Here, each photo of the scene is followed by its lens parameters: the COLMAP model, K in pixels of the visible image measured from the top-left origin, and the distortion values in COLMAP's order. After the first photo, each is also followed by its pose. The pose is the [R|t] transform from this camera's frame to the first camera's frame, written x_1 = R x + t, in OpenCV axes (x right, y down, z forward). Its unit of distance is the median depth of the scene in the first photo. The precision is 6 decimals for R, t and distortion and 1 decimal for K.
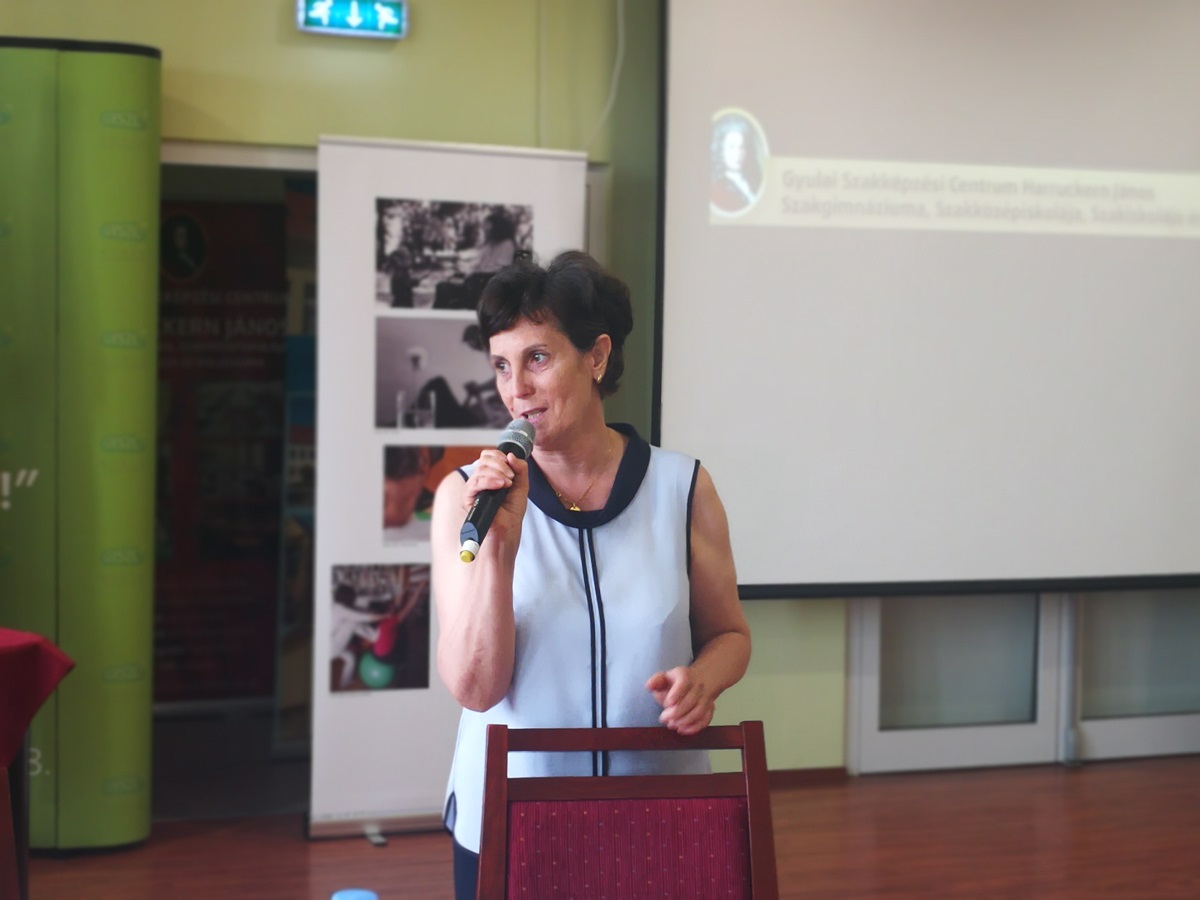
lens RADIAL K [[2162.0, 0, 600.0], [0, 2162.0, 450.0], [0, 0, 1]] dist [0.479102, -3.135427]
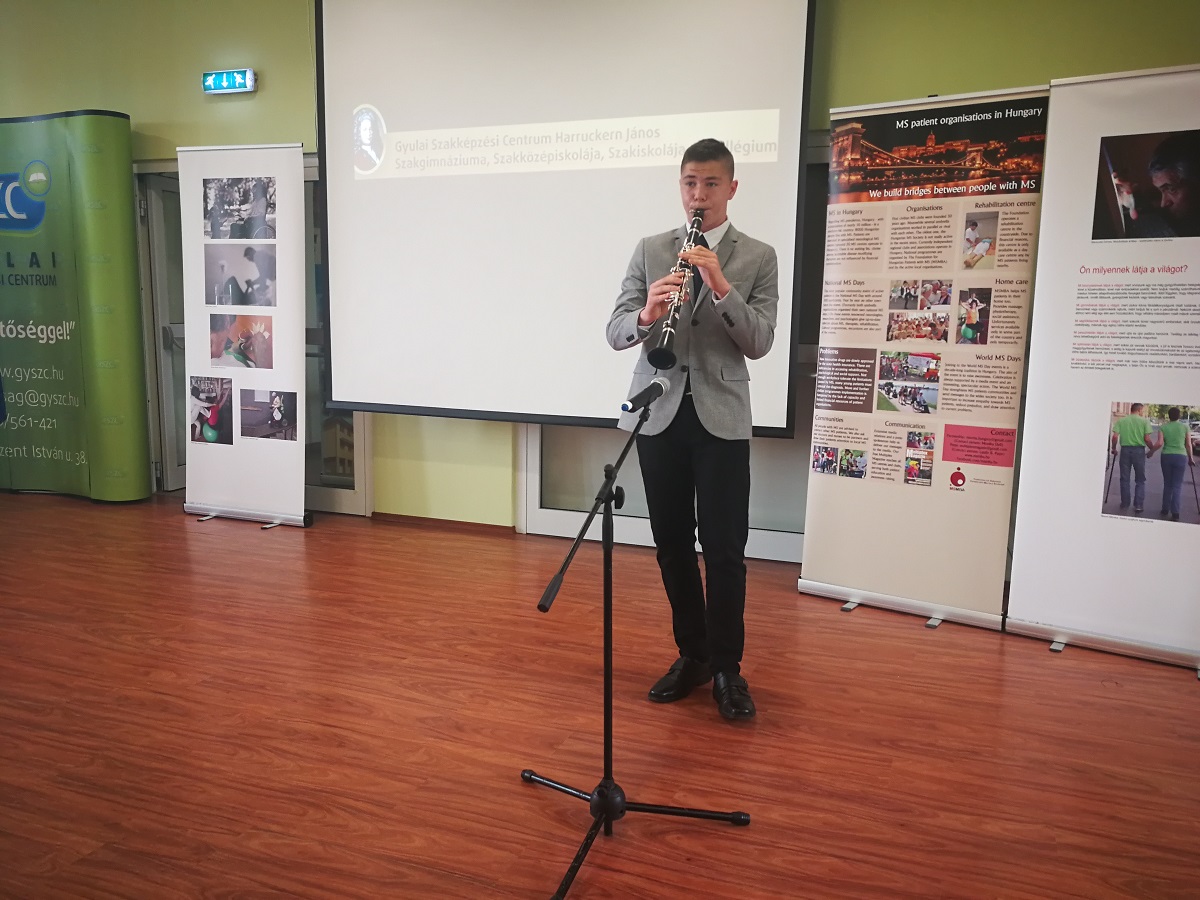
lens RADIAL K [[984.0, 0, 577.0], [0, 984.0, 452.8], [0, 0, 1]] dist [0.031571, -0.007996]
pose [[0.725120, 0.099265, -0.681431, 0.710098], [-0.034523, 0.993552, 0.107996, 0.013777], [0.687757, -0.054785, 0.723871, 0.582472]]
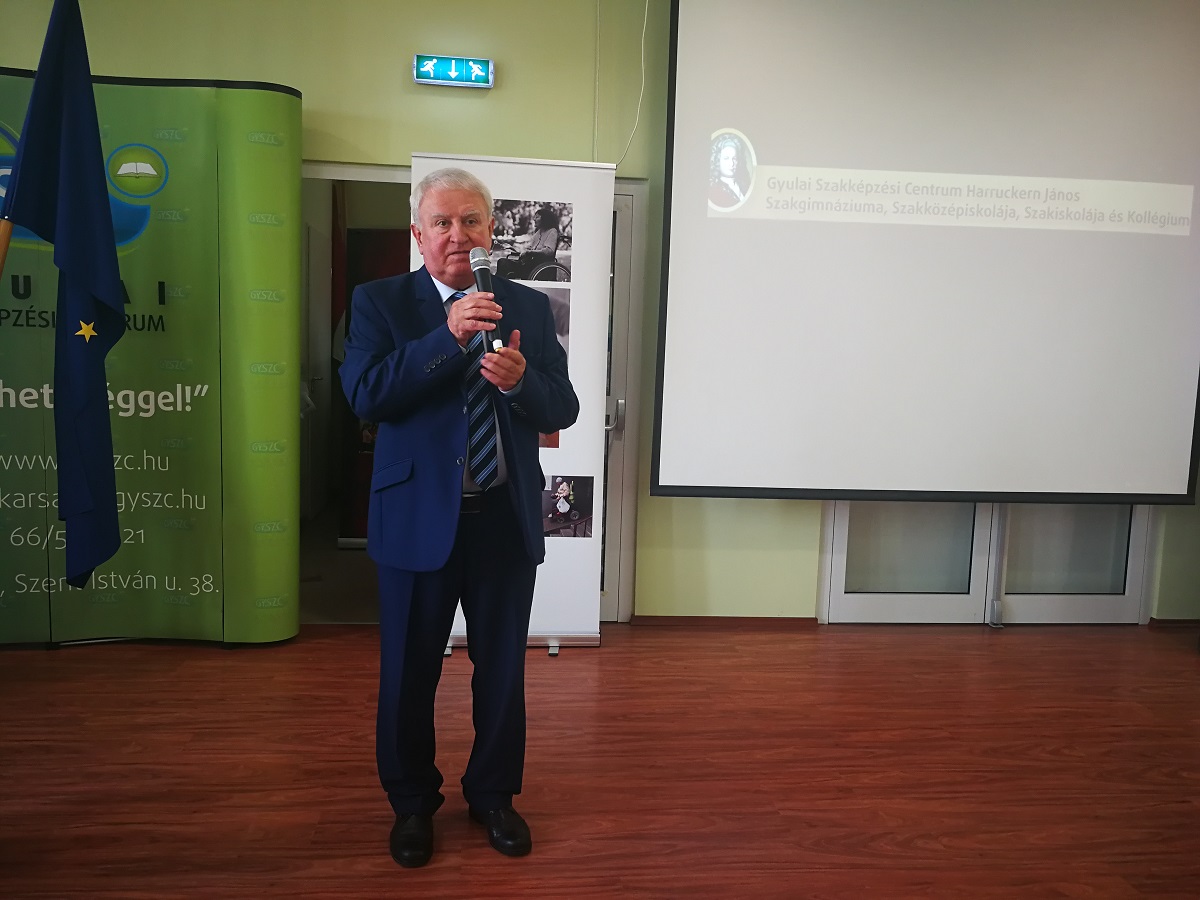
lens RADIAL K [[984.0, 0, 577.0], [0, 984.0, 452.8], [0, 0, 1]] dist [0.031571, -0.007996]
pose [[0.964374, 0.042331, -0.261134, 0.140577], [-0.029306, 0.998134, 0.053577, 0.010816], [0.262914, -0.044015, 0.963815, 0.399095]]
